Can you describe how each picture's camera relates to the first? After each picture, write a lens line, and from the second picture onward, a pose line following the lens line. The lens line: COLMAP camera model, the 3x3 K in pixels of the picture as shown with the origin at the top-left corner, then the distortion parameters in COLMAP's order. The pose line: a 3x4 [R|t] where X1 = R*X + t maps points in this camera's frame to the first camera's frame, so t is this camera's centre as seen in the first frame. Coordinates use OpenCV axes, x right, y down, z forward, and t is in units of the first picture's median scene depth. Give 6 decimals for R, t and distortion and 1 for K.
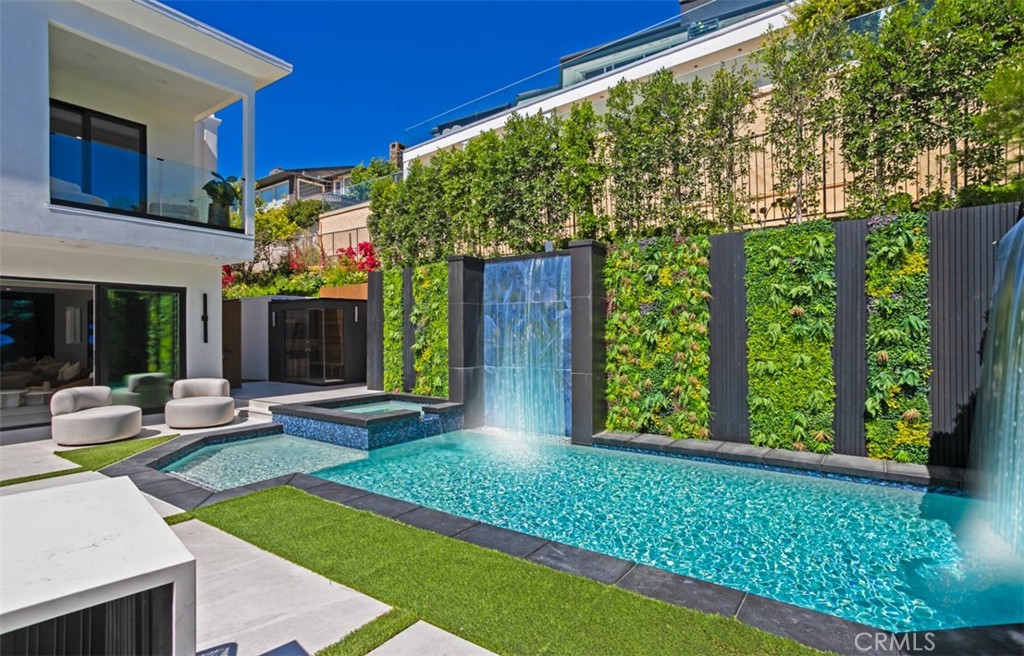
lens RADIAL K [[541.8, 0, 512.6], [0, 541.8, 338.4], [0, 0, 1]] dist [-0.010648, 0.005669]
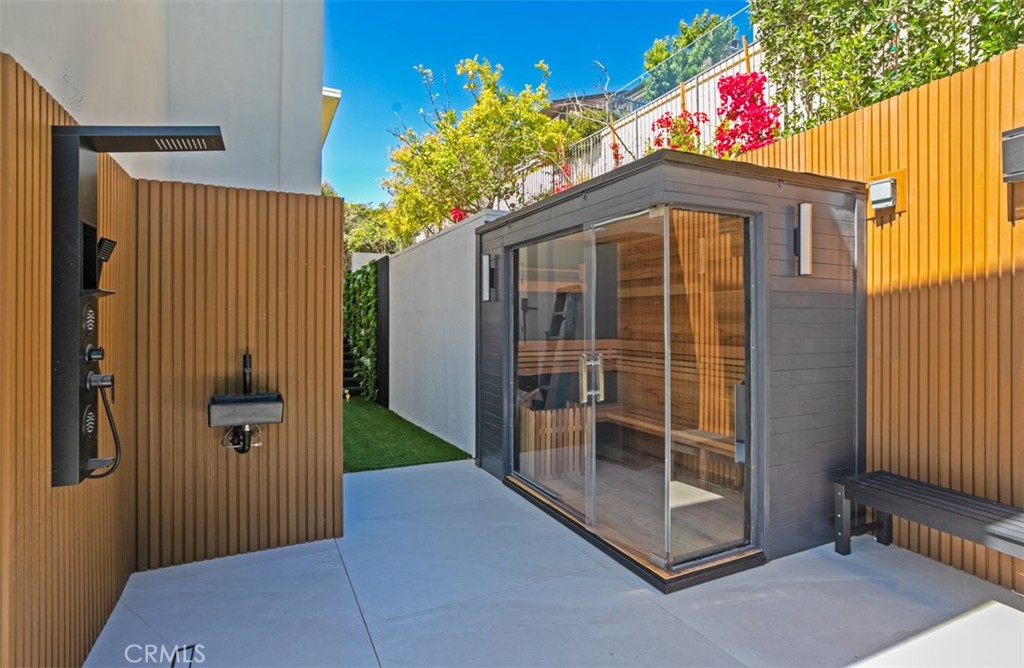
lens RADIAL K [[541.8, 0, 514.2], [0, 541.8, 328.6], [0, 0, 1]] dist [-0.010648, 0.005669]
pose [[0.886746, 0.008624, -0.462176, -0.465894], [-0.008405, 0.999961, 0.002534, -0.012646], [0.462180, 0.001638, 0.886784, 1.200138]]
